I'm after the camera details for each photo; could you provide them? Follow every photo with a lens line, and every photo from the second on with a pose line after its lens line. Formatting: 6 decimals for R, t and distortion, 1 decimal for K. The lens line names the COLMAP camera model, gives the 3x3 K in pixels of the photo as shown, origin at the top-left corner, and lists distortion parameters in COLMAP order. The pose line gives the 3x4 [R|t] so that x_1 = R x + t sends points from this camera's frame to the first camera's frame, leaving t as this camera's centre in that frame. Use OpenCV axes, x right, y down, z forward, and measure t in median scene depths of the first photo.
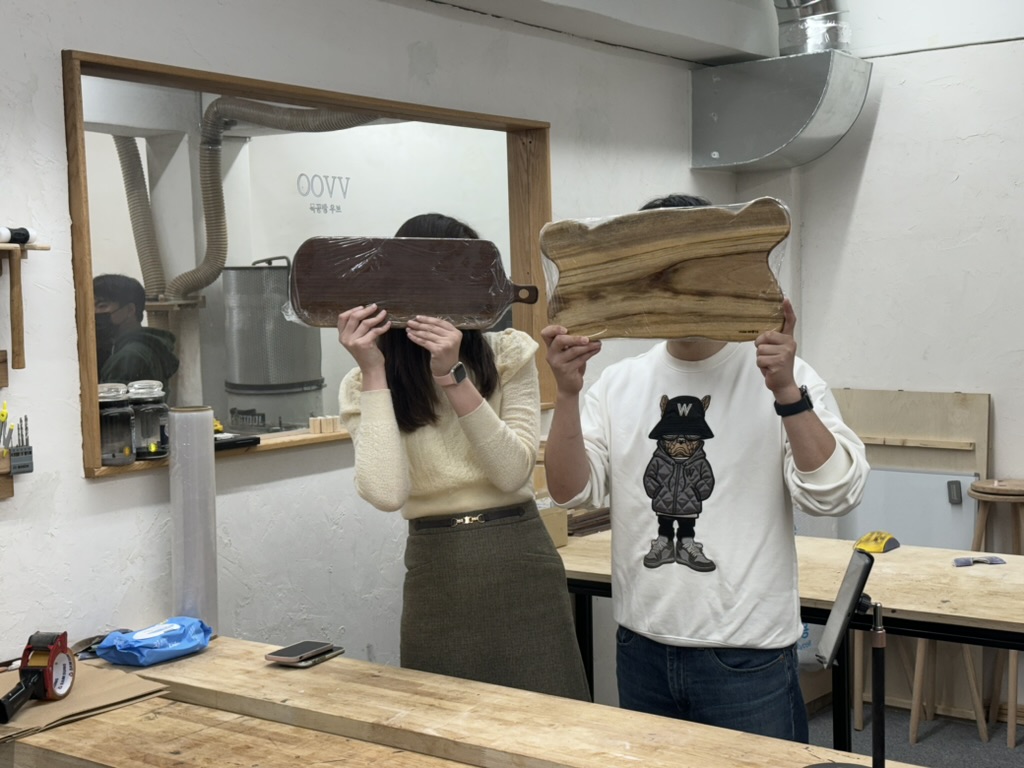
lens RADIAL K [[1414.0, 0, 517.2], [0, 1414.0, 384.6], [0, 0, 1]] dist [0.098839, 0.000000]
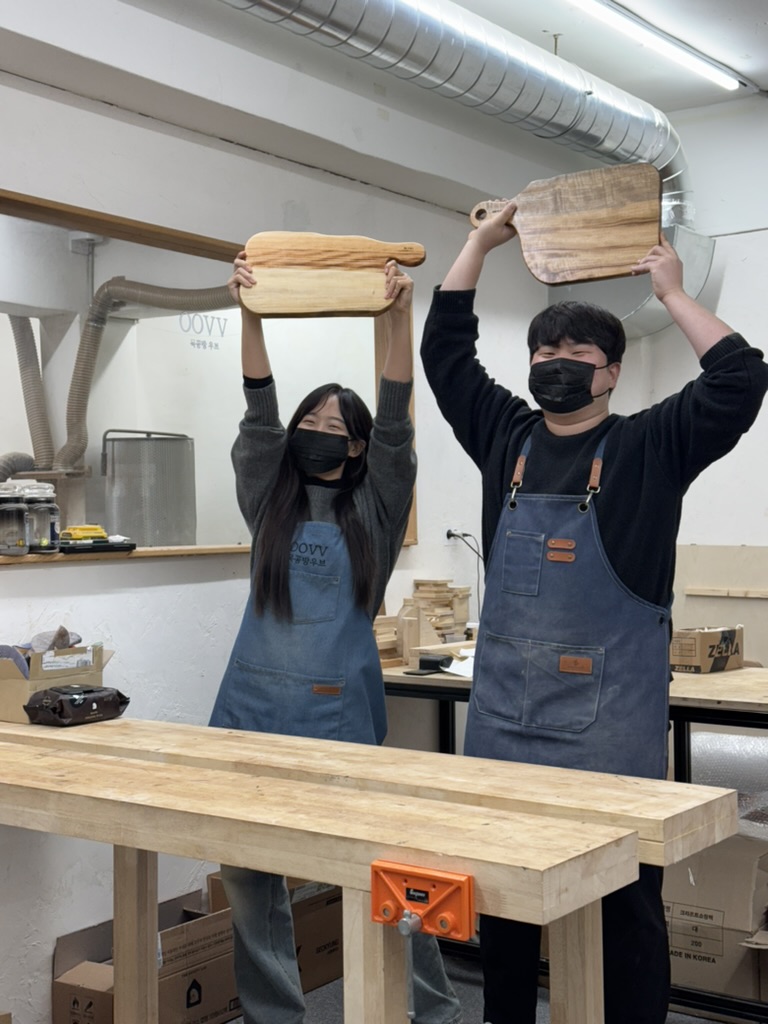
lens RADIAL K [[1414.0, 0, 387.2], [0, 1414.0, 528.8], [0, 0, 1]] dist [0.098839, 0.000000]
pose [[0.999884, 0.012356, -0.008873, 0.018188], [-0.012840, 0.998309, -0.056701, 0.079408], [0.008157, 0.056808, 0.998352, -0.090041]]
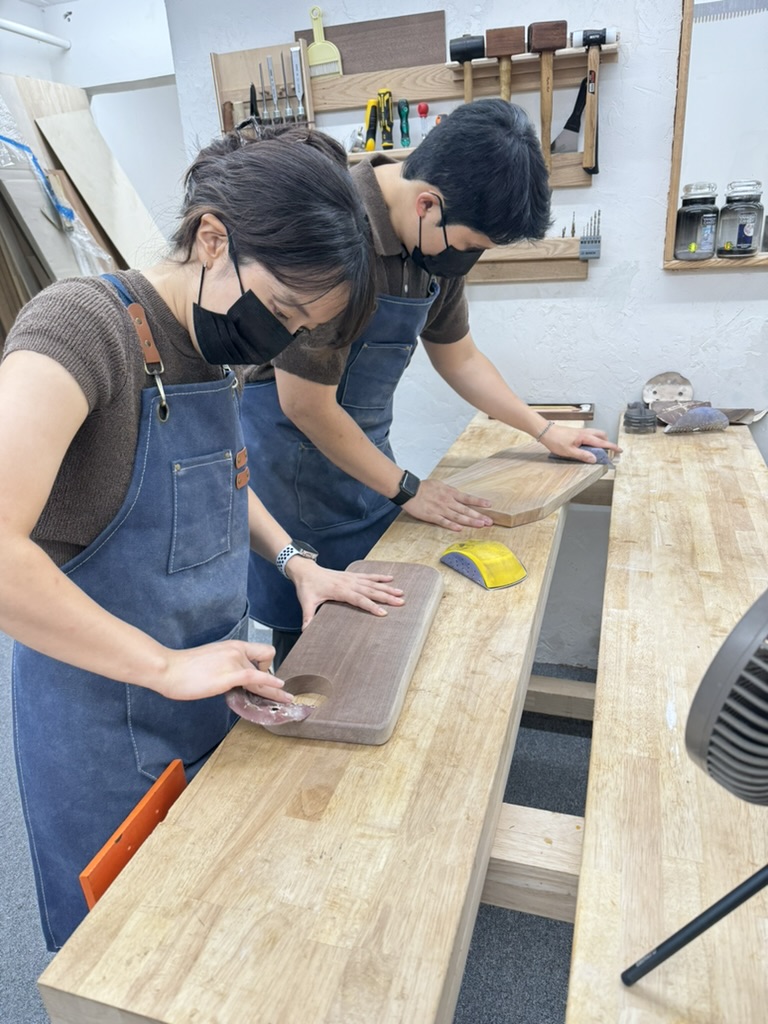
lens RADIAL K [[710.8, 0, 390.6], [0, 710.8, 517.7], [0, 0, 1]] dist [0.043112, -0.065973]
pose [[0.299670, 0.367755, -0.880315, 0.190935], [-0.017711, 0.924706, 0.380271, 0.028222], [0.953879, -0.098365, 0.283620, 0.491700]]
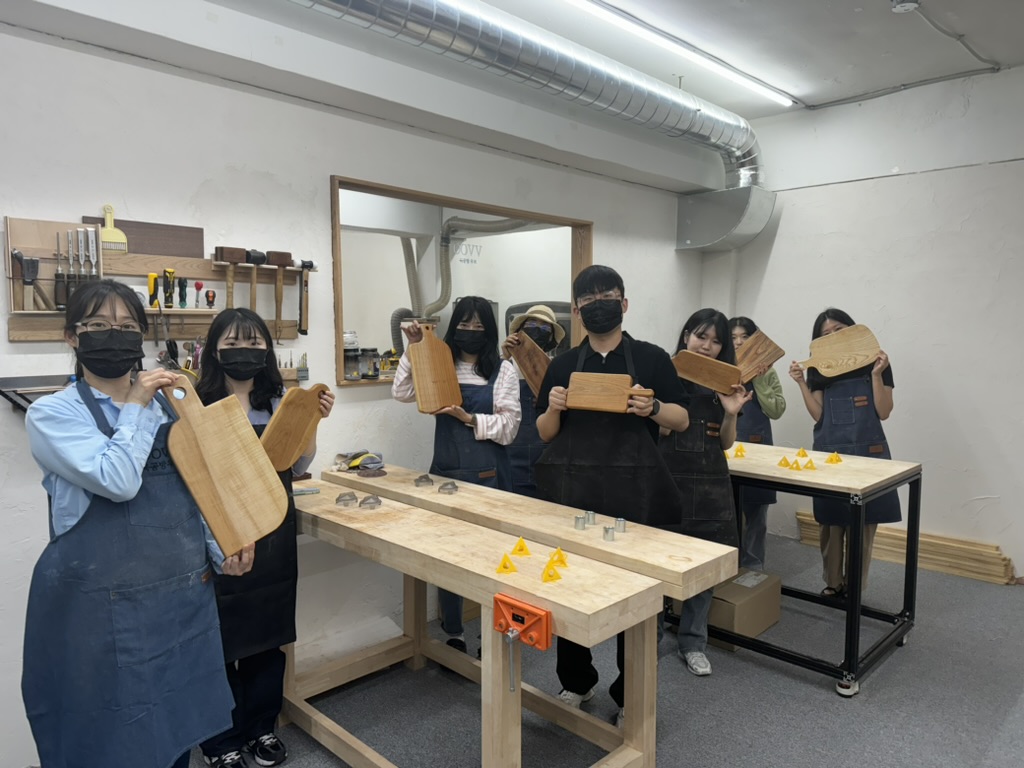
lens RADIAL K [[710.8, 0, 512.8], [0, 710.8, 392.2], [0, 0, 1]] dist [0.043112, -0.065973]
pose [[0.986874, 0.038894, -0.156740, 0.090017], [-0.035555, 0.999078, 0.024054, 0.034109], [0.157531, -0.018166, 0.987347, 0.023492]]
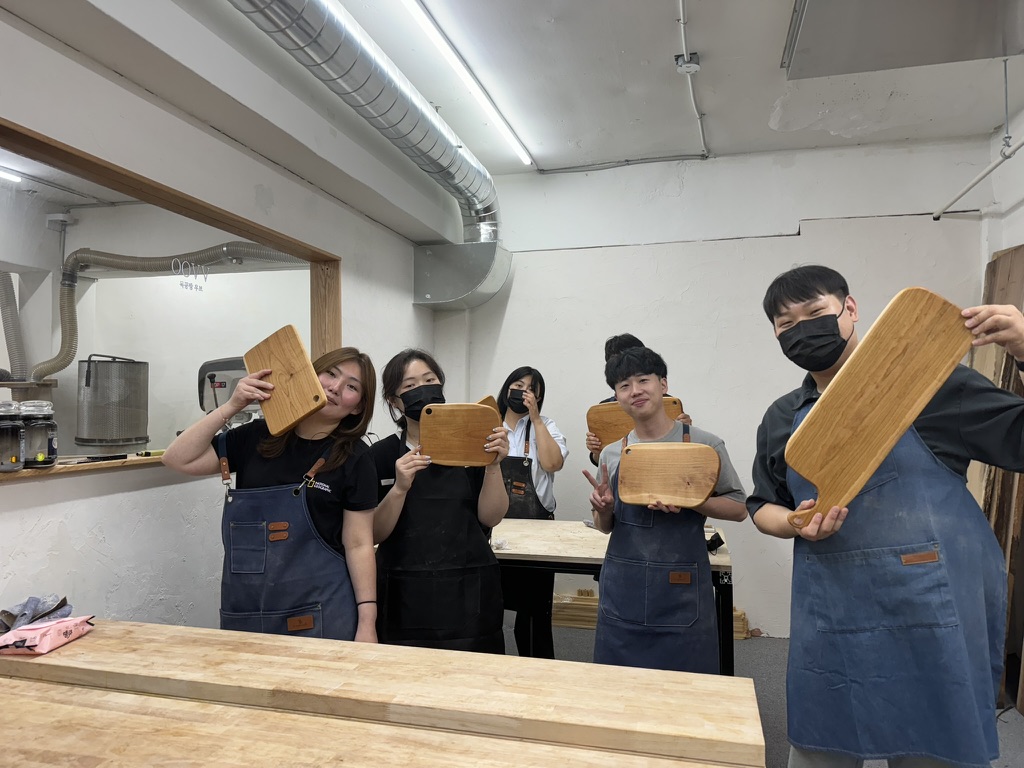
lens RADIAL K [[710.8, 0, 516.8], [0, 710.8, 384.4], [0, 0, 1]] dist [0.043112, -0.065973]
pose [[0.929848, 0.032789, 0.366479, -0.094050], [0.004746, 0.994870, -0.101052, 0.039024], [-0.367912, 0.095702, 0.924922, 0.265795]]
